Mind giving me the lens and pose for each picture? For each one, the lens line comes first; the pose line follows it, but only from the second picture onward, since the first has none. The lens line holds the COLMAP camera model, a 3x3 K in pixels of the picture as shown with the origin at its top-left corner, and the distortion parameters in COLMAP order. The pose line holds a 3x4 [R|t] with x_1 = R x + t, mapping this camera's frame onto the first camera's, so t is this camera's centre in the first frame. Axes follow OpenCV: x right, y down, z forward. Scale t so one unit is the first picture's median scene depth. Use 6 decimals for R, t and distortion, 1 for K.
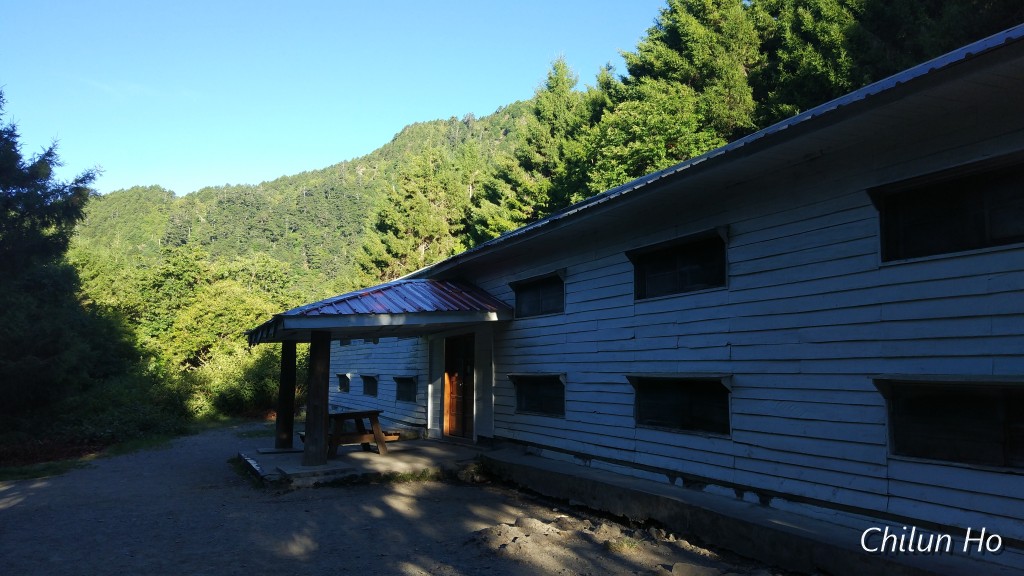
lens RADIAL K [[714.9, 0, 593.2], [0, 714.9, 311.4], [0, 0, 1]] dist [0.031313, -0.007388]
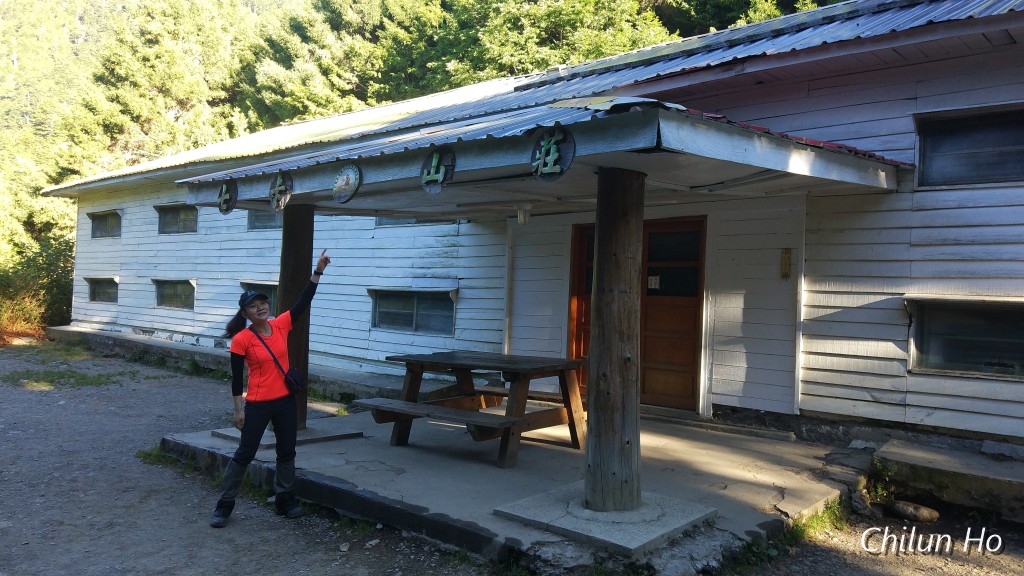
lens RADIAL K [[715.7, 0, 597.4], [0, 715.7, 311.0], [0, 0, 1]] dist [0.033201, -0.018770]
pose [[0.930961, 0.024317, 0.364309, -0.100513], [-0.065046, 0.992864, 0.099947, 0.012052], [-0.359279, -0.116744, 0.925899, 0.120388]]
